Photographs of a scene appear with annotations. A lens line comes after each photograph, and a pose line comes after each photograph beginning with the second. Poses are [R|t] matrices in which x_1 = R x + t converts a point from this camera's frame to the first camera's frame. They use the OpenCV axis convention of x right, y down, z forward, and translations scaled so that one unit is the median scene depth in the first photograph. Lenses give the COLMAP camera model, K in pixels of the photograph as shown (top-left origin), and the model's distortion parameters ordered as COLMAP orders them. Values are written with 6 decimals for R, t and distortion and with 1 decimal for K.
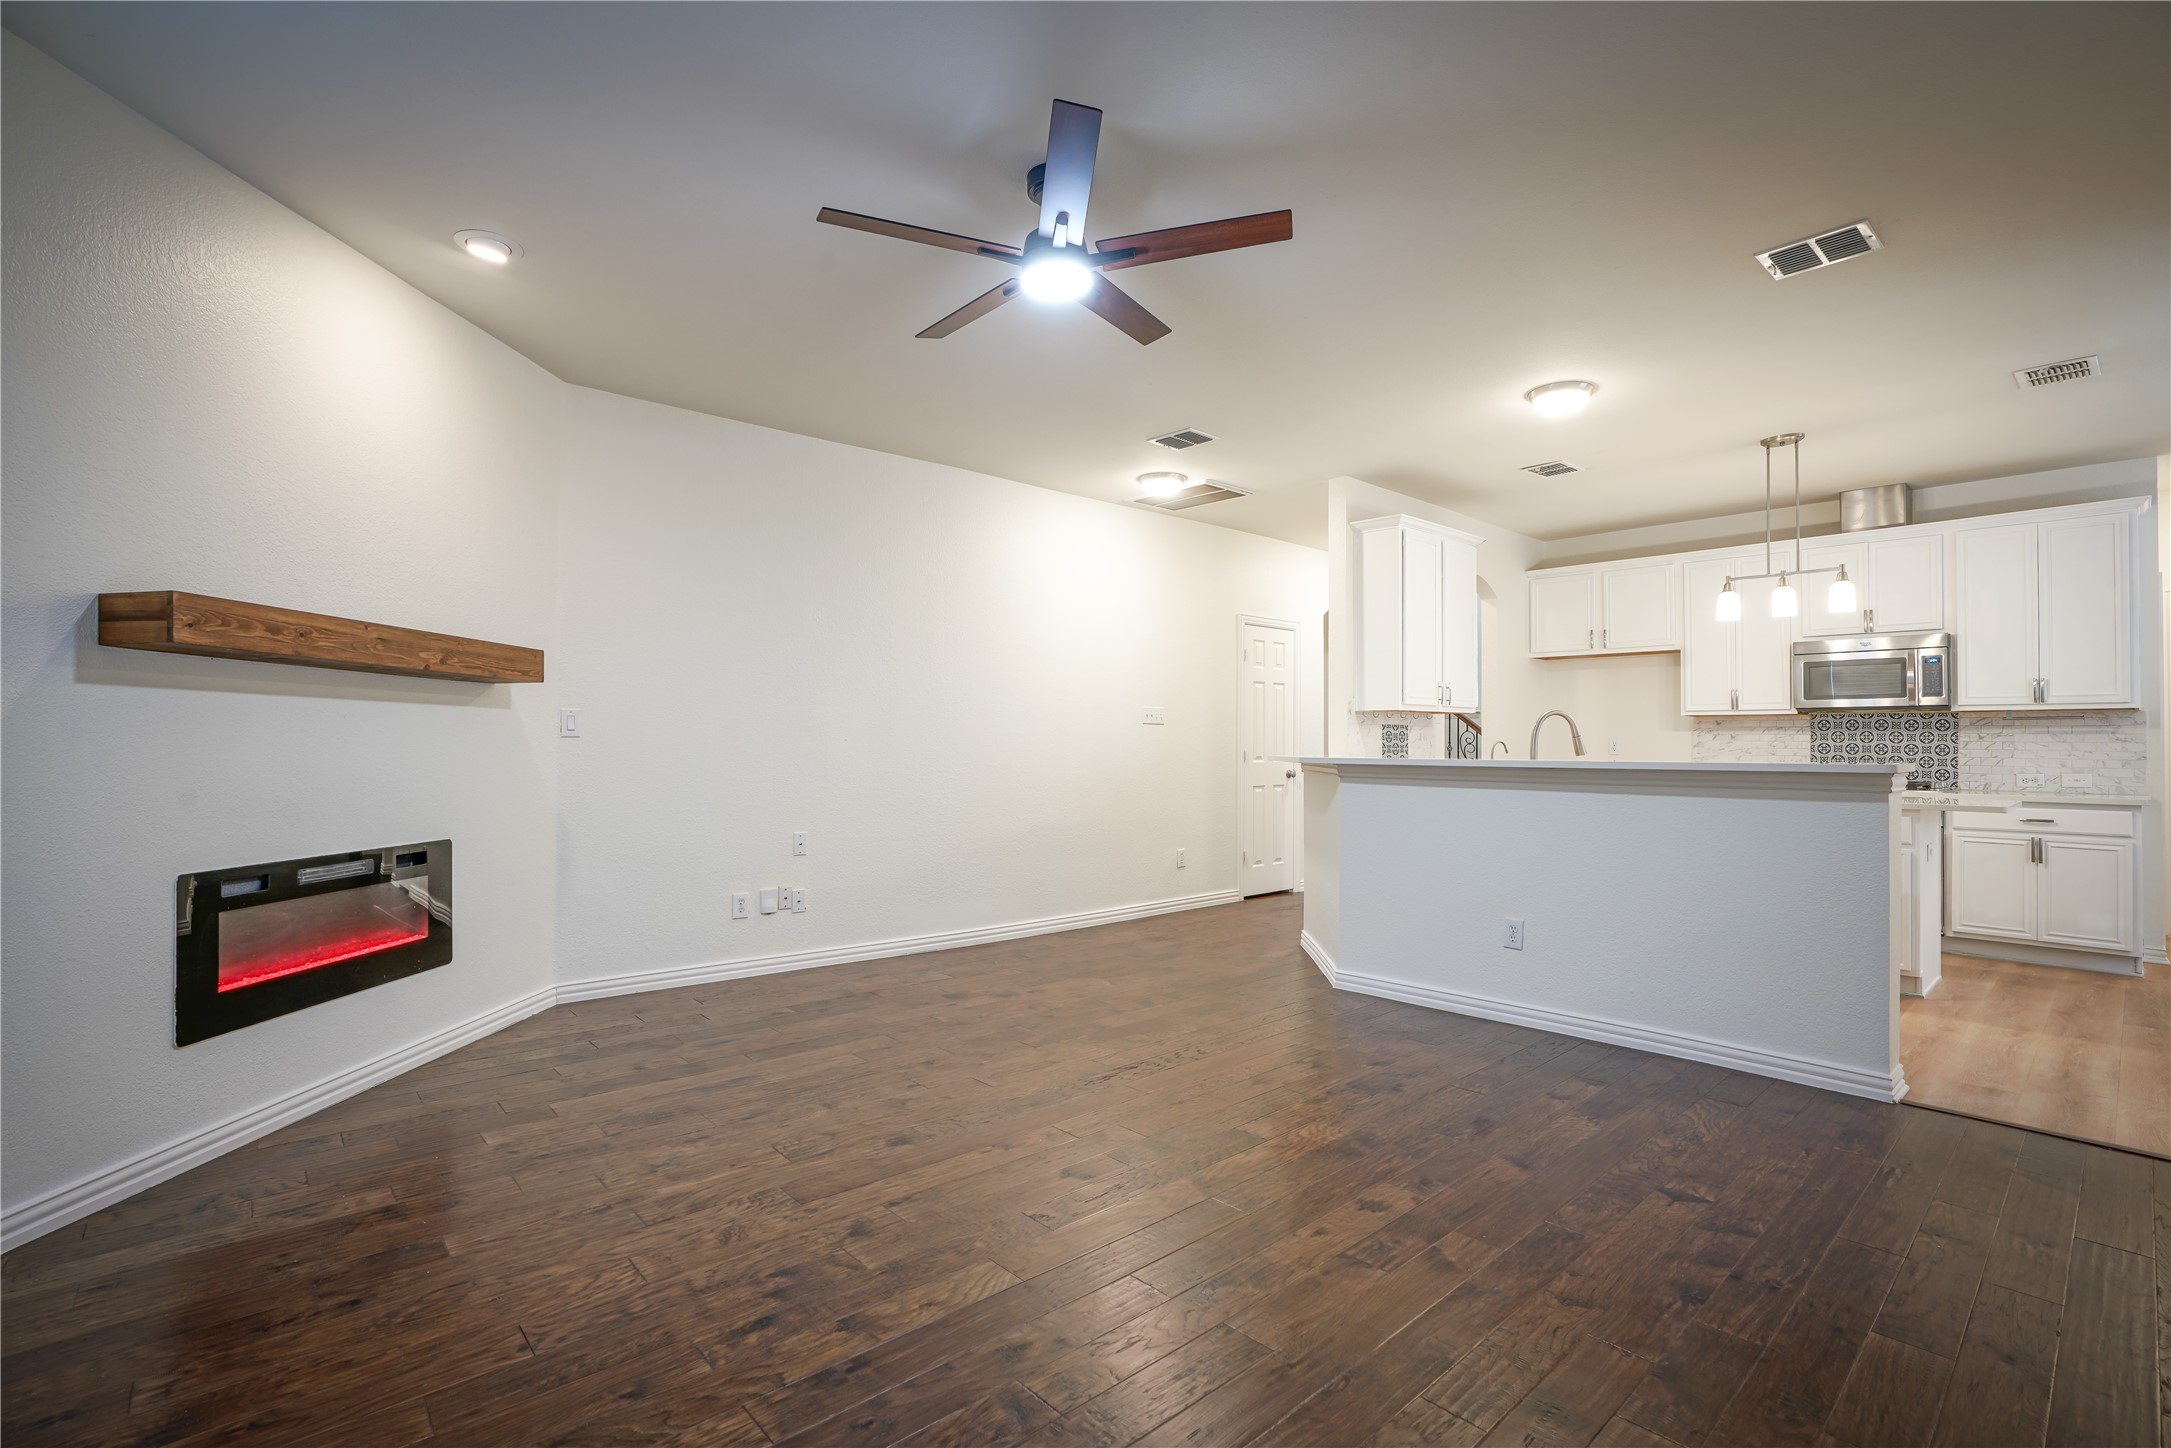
lens RADIAL K [[1007.6, 0, 1079.9], [0, 1007.6, 722.2], [0, 0, 1]] dist [-0.059107, 0.021339]
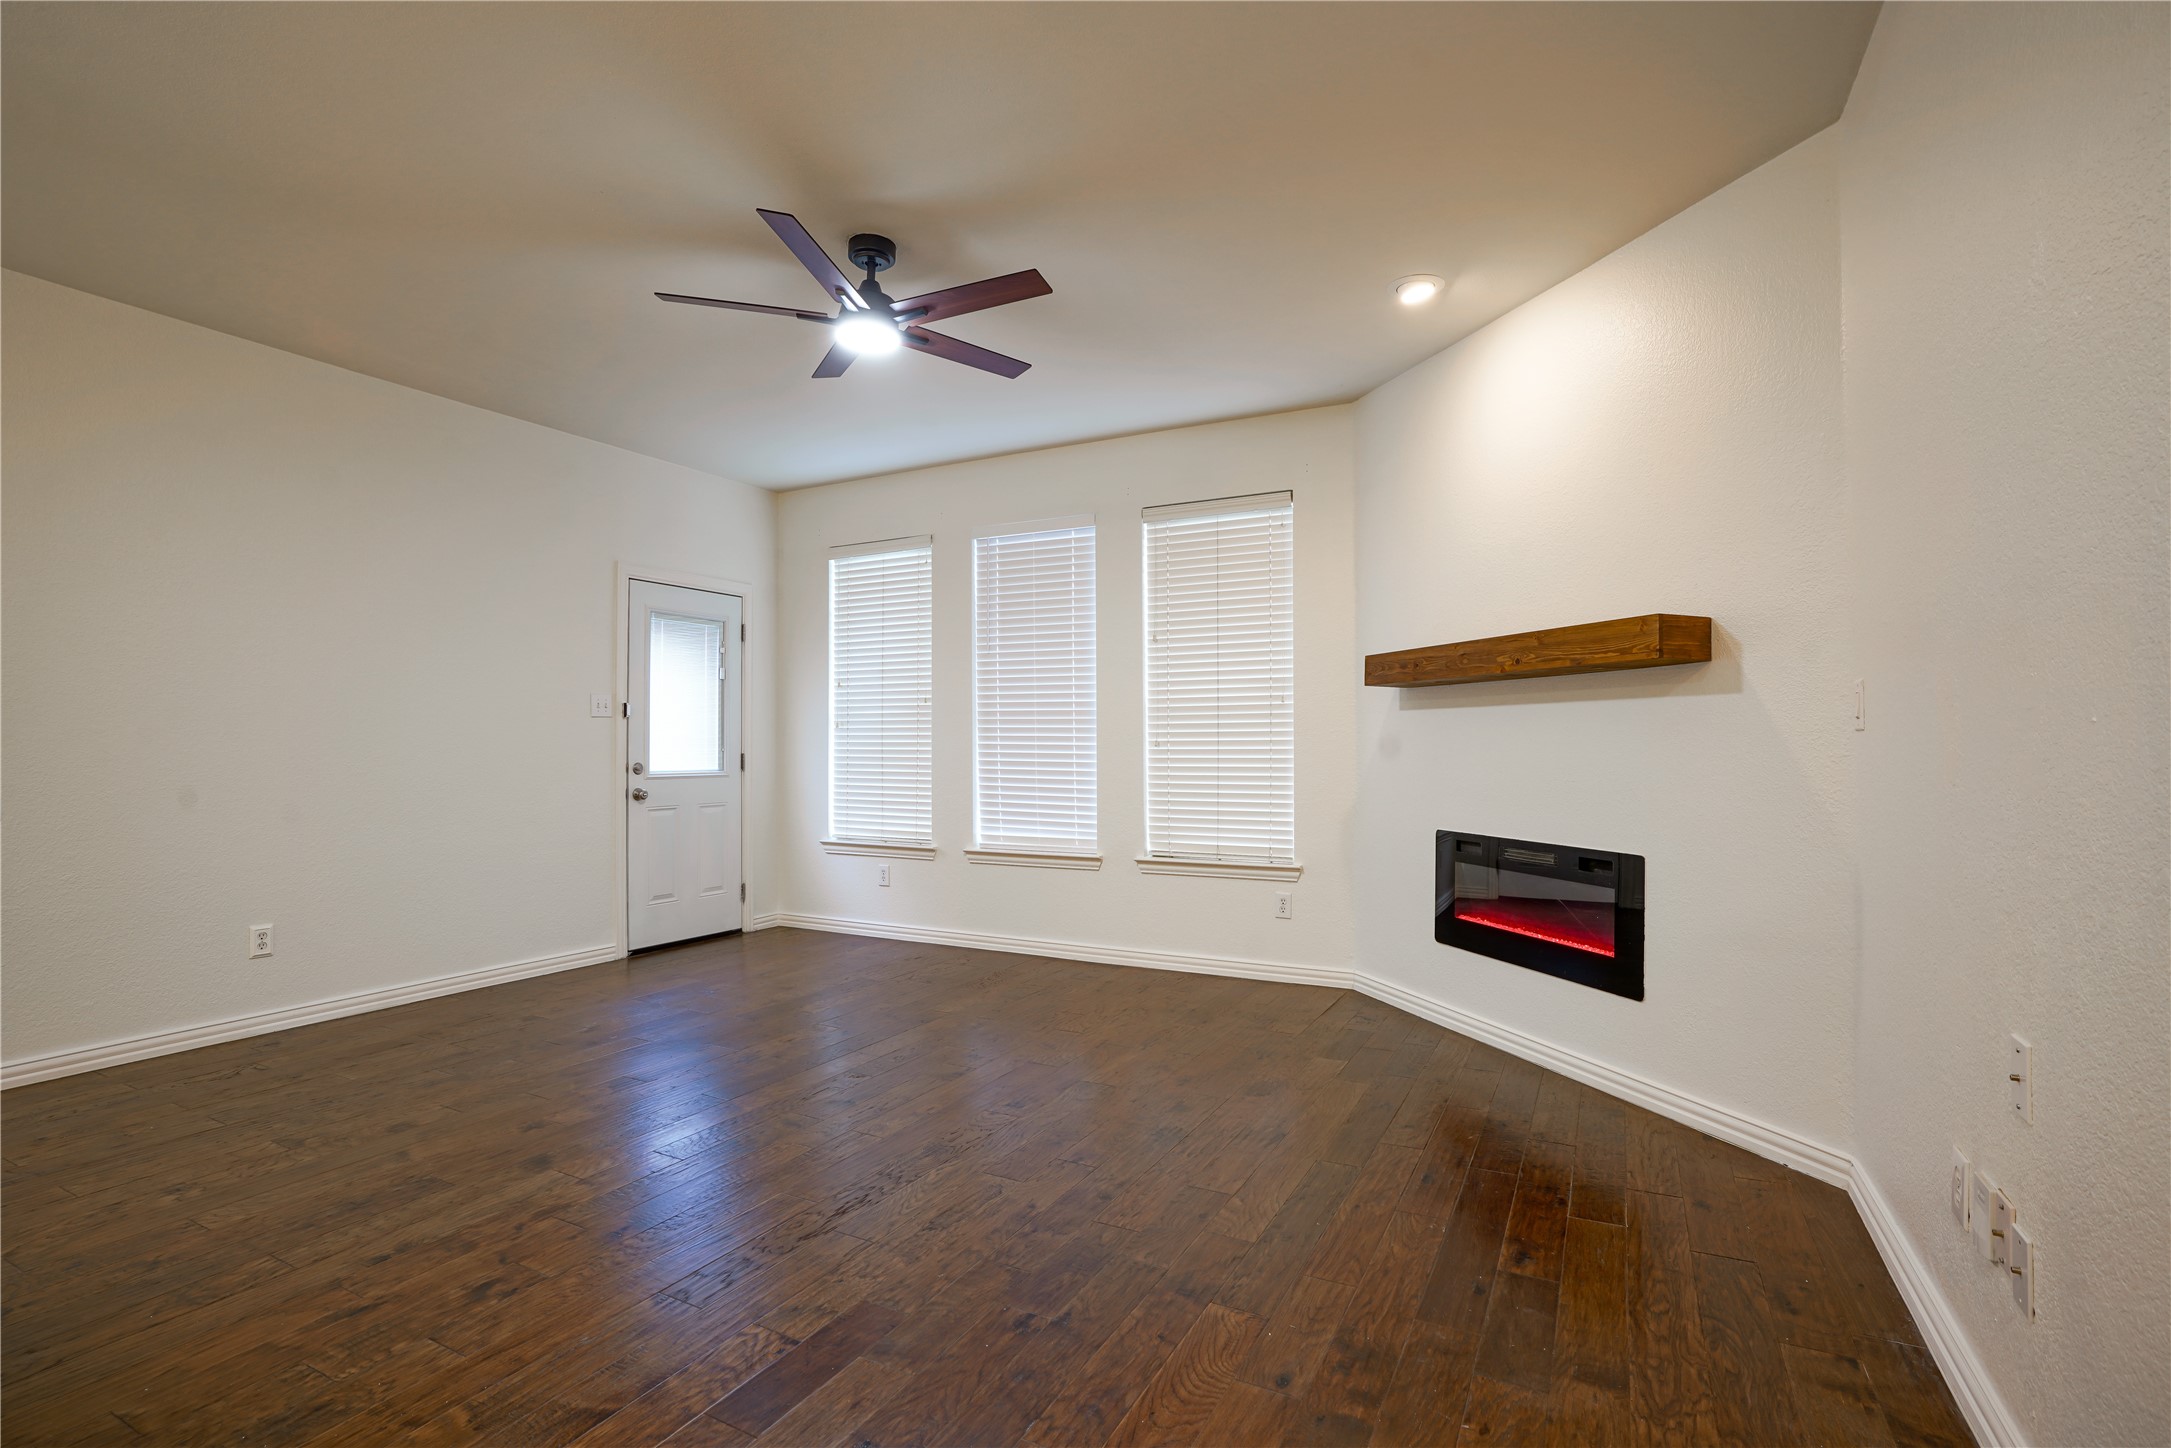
lens RADIAL K [[1007.6, 0, 1086.1], [0, 1007.6, 734.9], [0, 0, 1]] dist [-0.059107, 0.021339]
pose [[-0.936763, -0.006505, -0.349905, 0.069482], [0.004664, 0.999506, -0.031067, 0.025216], [0.349934, -0.030734, -0.936270, 1.069856]]
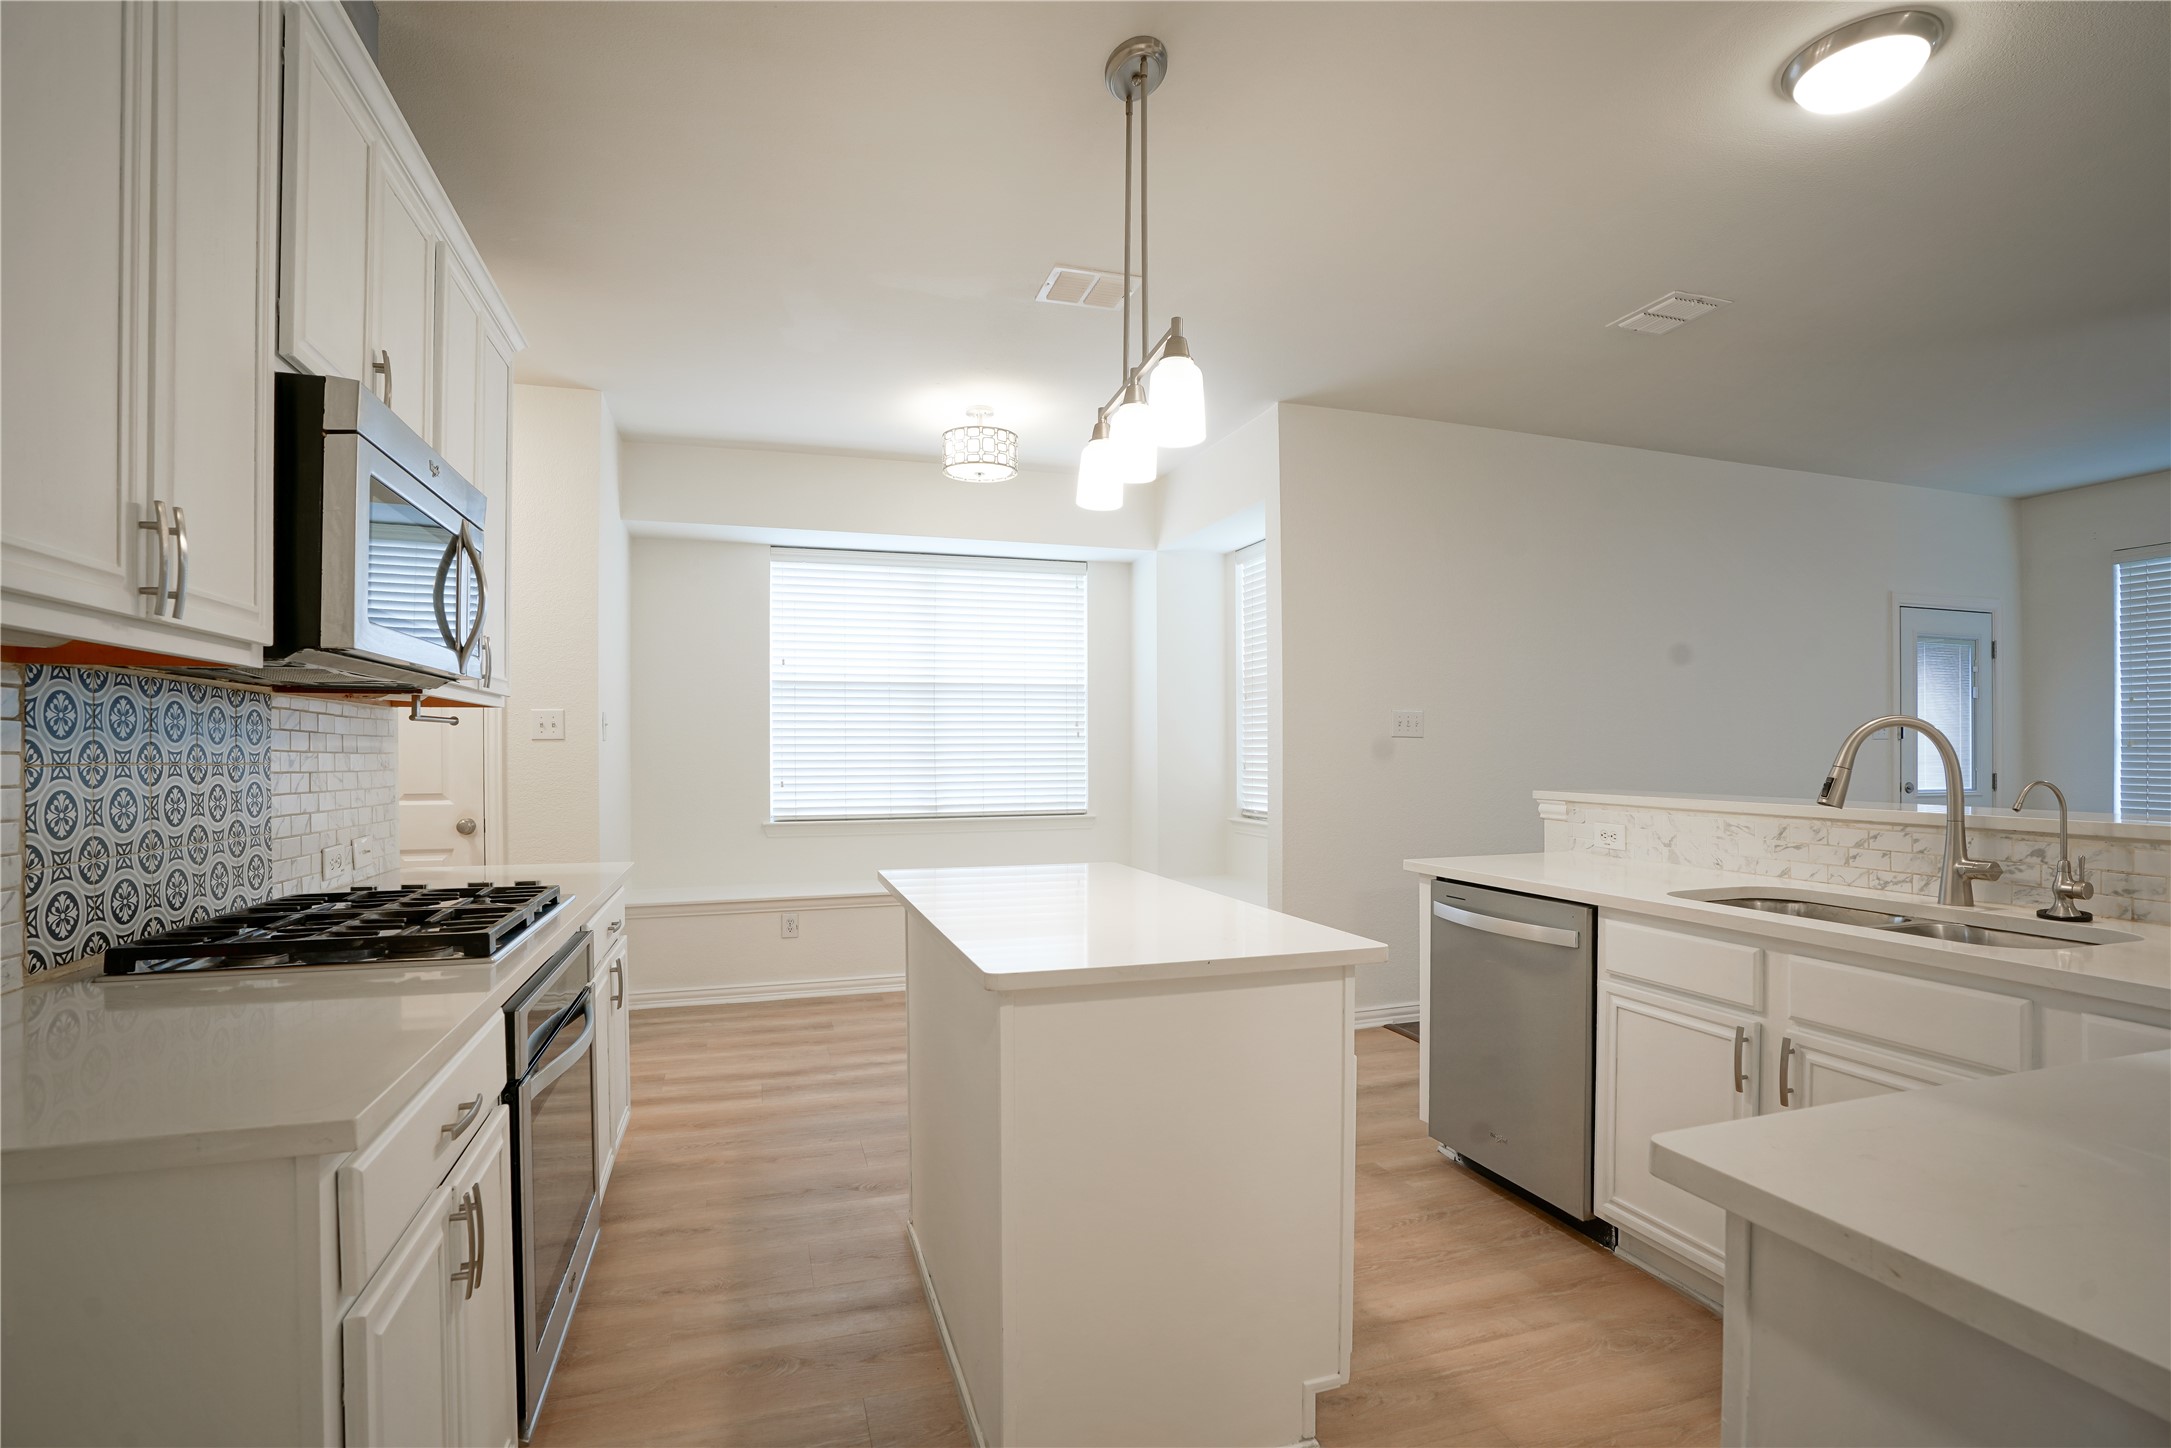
lens RADIAL K [[1007.6, 0, 1085.2], [0, 1007.6, 745.8], [0, 0, 1]] dist [-0.059107, 0.021339]
pose [[-0.911375, -0.002662, 0.411568, 0.501782], [-0.012202, 0.999714, -0.020555, 0.013589], [-0.411396, -0.023755, -0.911147, 1.258592]]
